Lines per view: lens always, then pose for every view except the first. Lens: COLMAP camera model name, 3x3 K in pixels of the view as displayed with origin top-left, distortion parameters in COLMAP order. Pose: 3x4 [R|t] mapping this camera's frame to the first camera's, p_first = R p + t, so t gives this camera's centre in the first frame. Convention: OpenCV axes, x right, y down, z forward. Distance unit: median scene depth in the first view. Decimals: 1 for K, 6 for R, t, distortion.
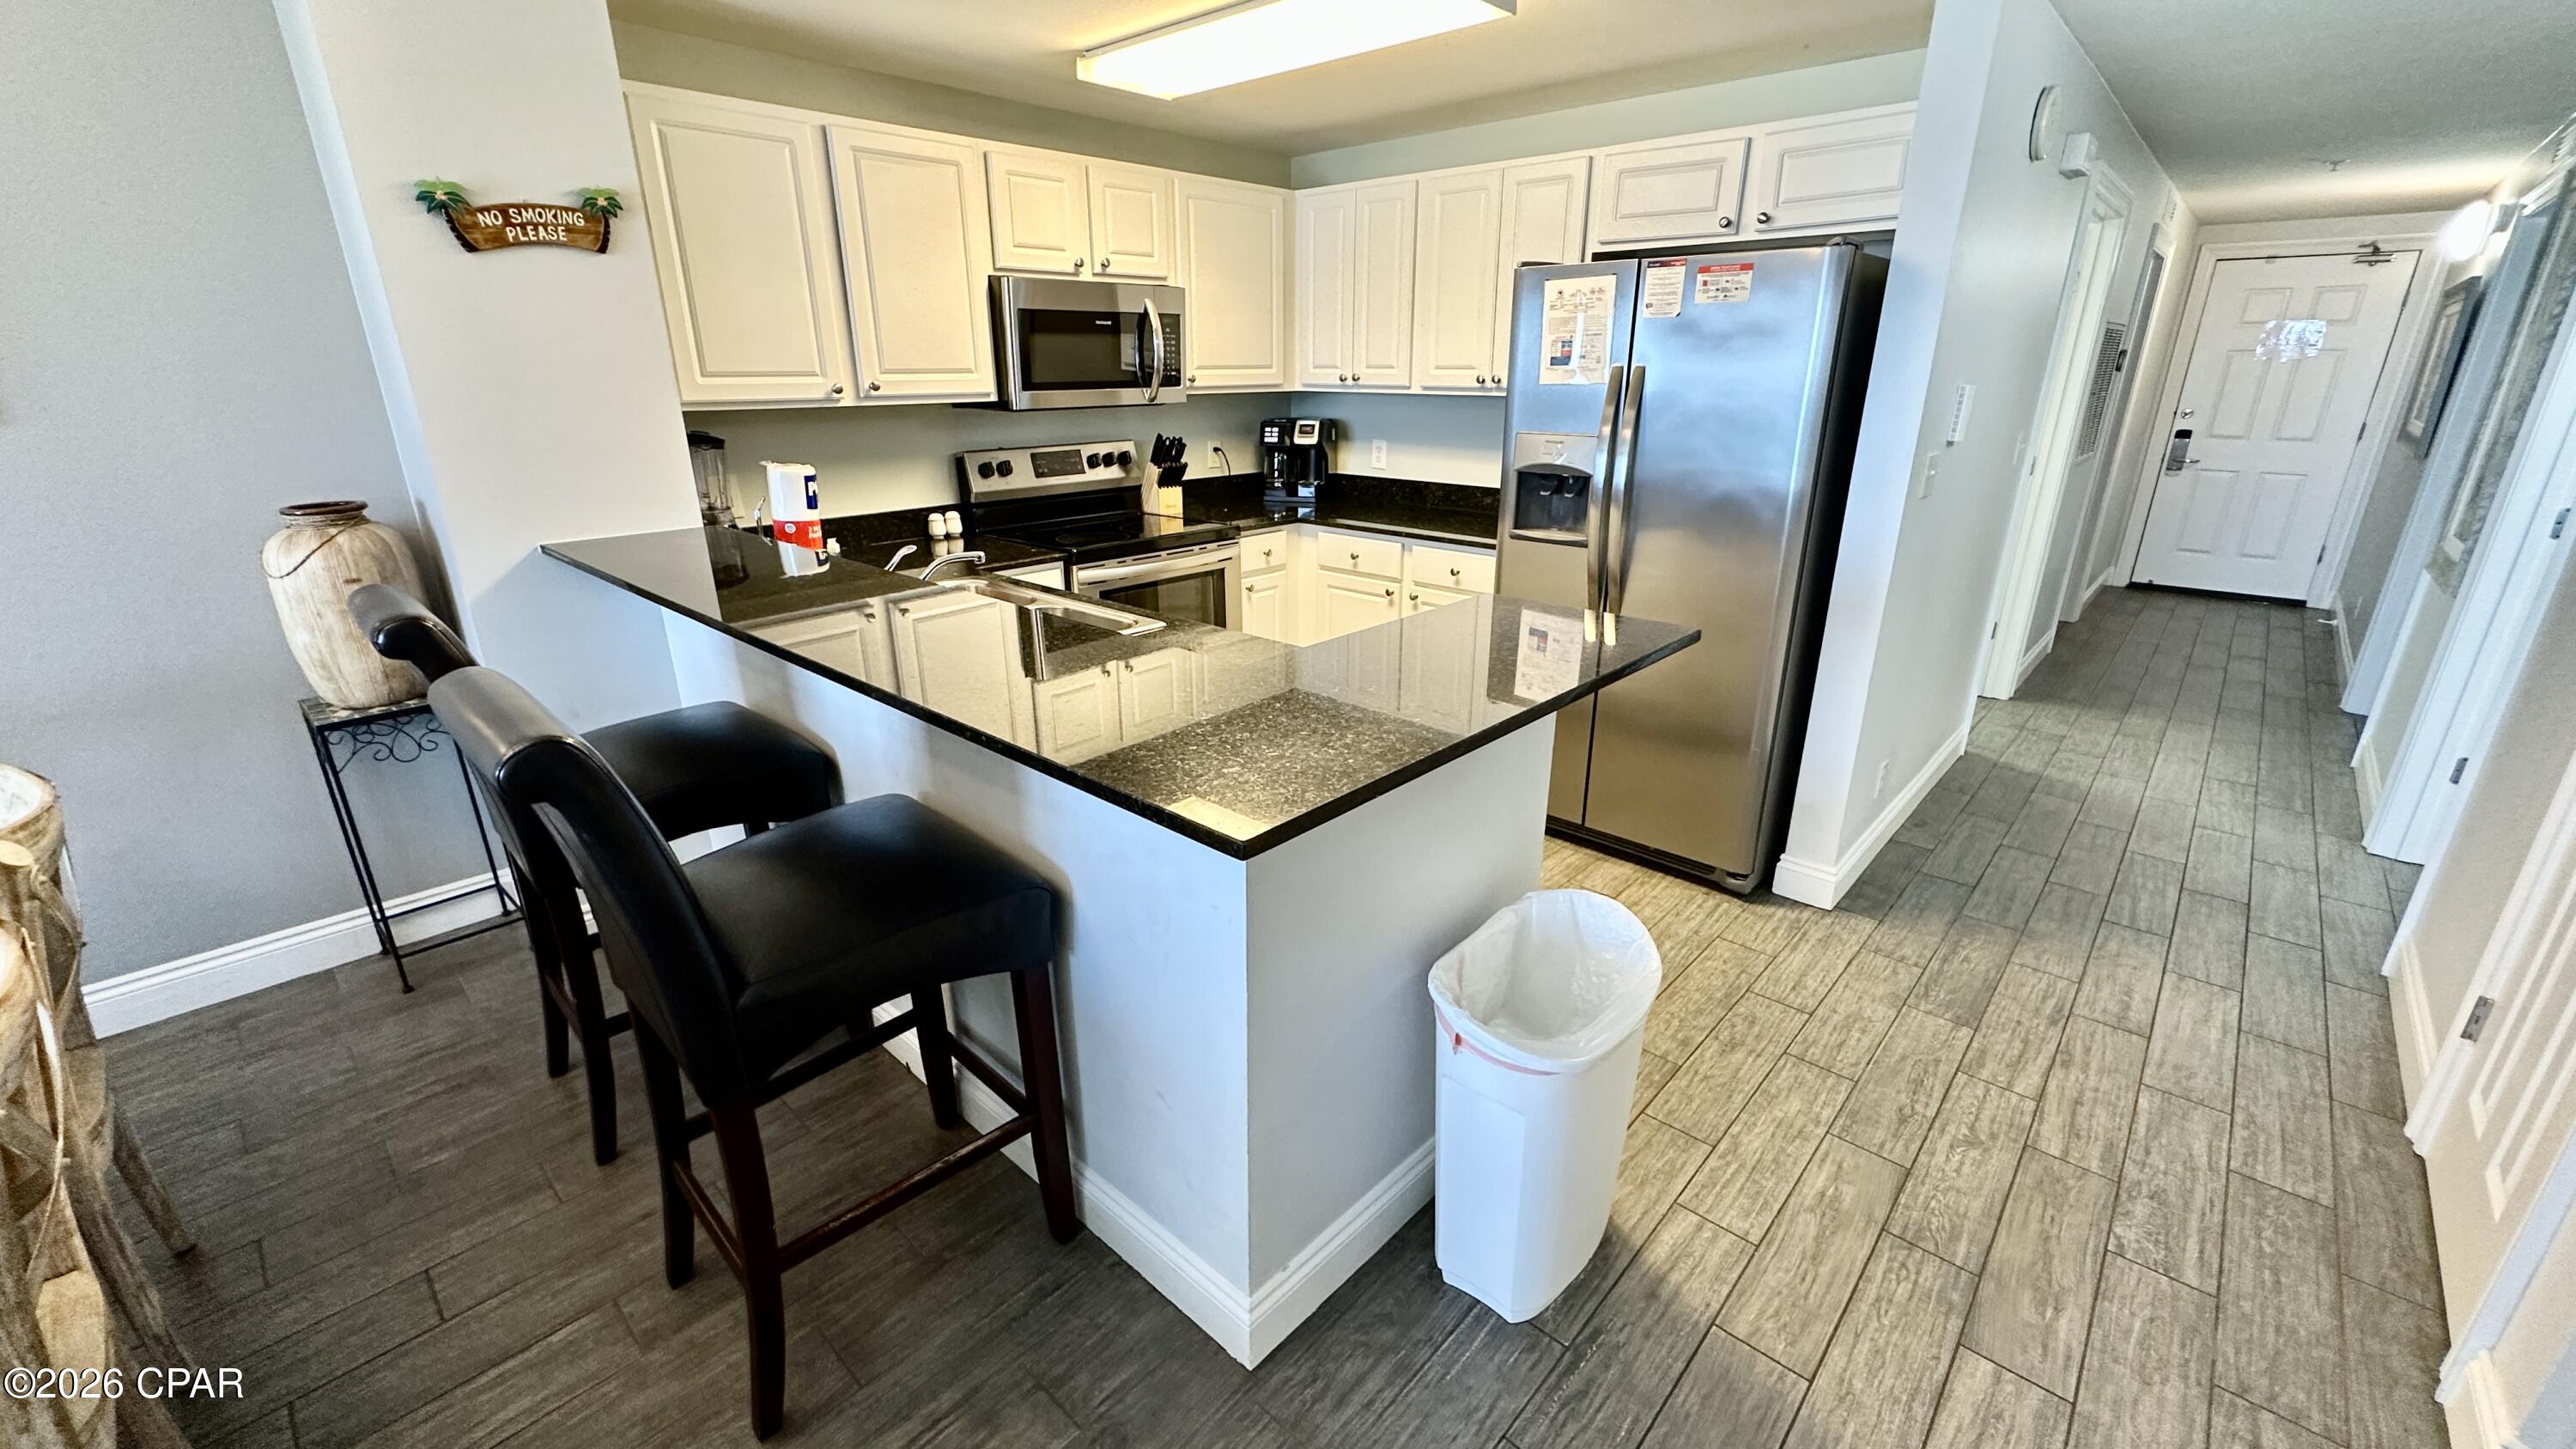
lens RADIAL K [[1029.2, 0, 1292.7], [0, 1029.2, 723.0], [0, 0, 1]] dist [-0.009118, 0.002401]
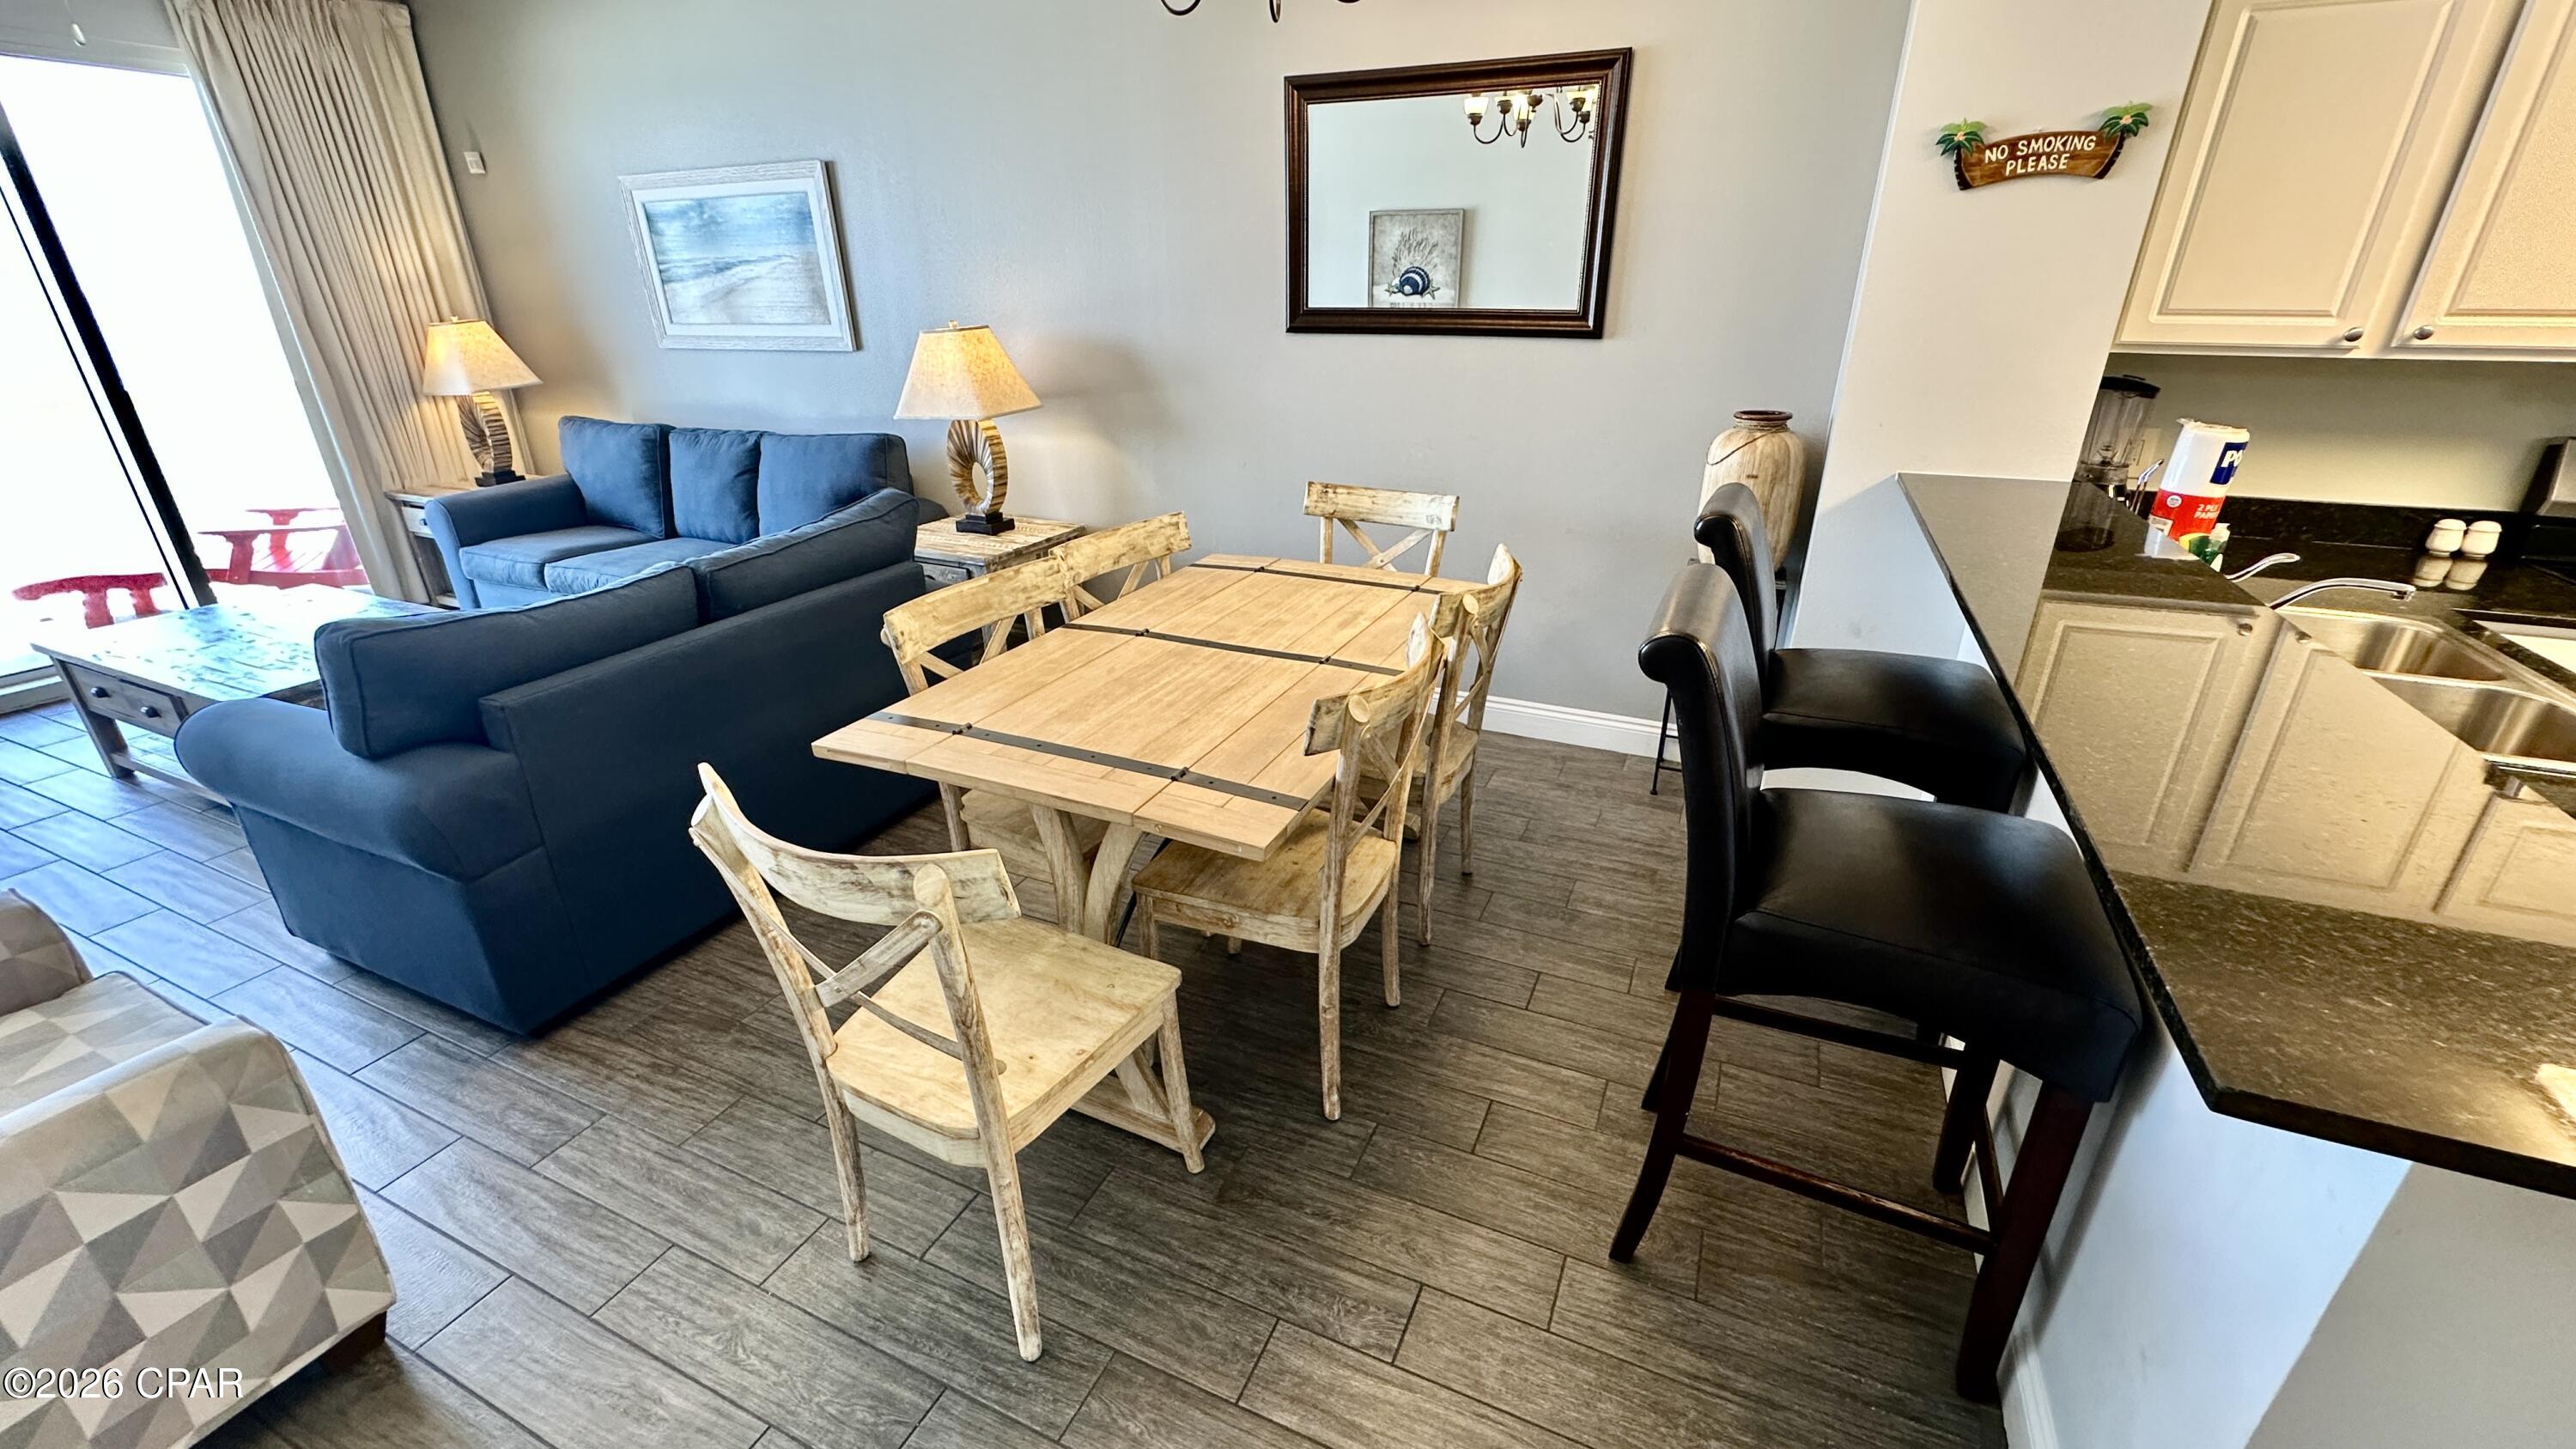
lens RADIAL K [[1029.2, 0, 1289.3], [0, 1029.2, 722.6], [0, 0, 1]] dist [-0.009118, 0.002401]
pose [[0.308721, 0.372432, -0.875206, 0.078508], [-0.311441, 0.909010, 0.276958, -0.028596], [0.898719, 0.187072, 0.396621, 0.046958]]
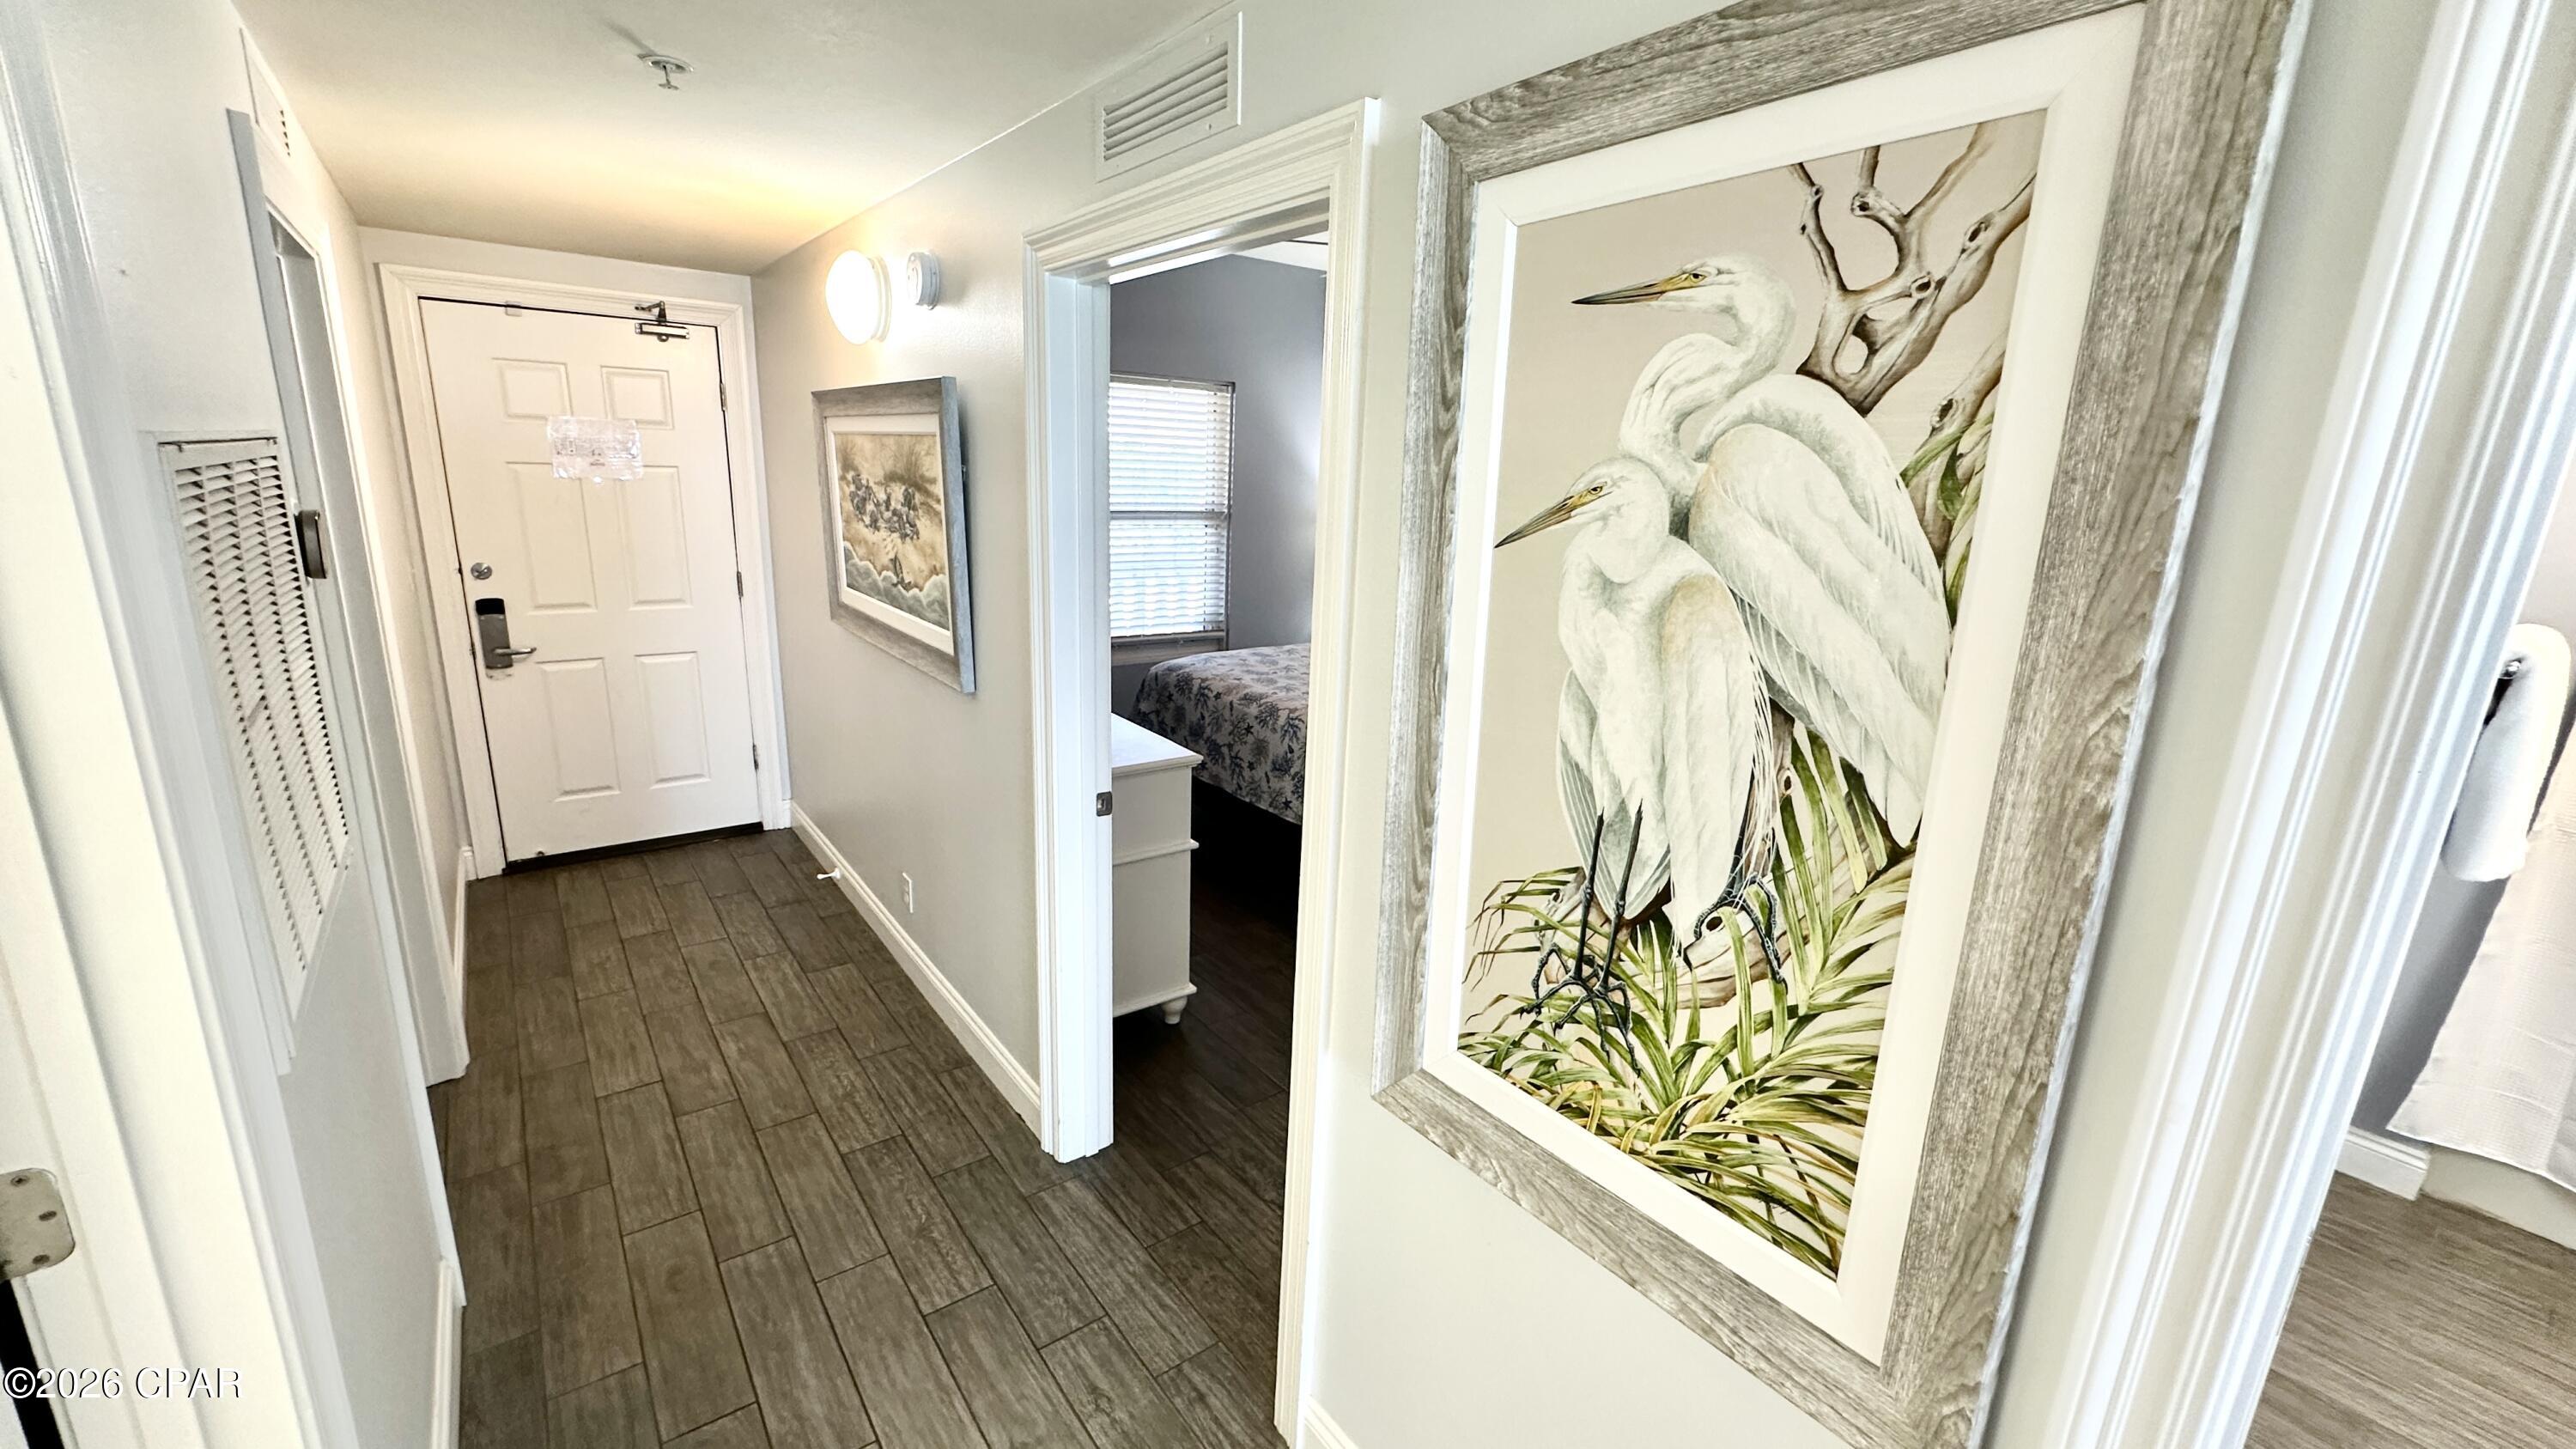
lens RADIAL K [[1029.2, 0, 1282.2], [0, 1029.2, 726.5], [0, 0, 1]] dist [-0.009118, 0.002401]
pose [[0.177186, -0.237190, 0.955168, 0.910557], [0.287454, 0.940677, 0.180268, -0.451103], [-0.941263, 0.242626, 0.234856, 1.092922]]
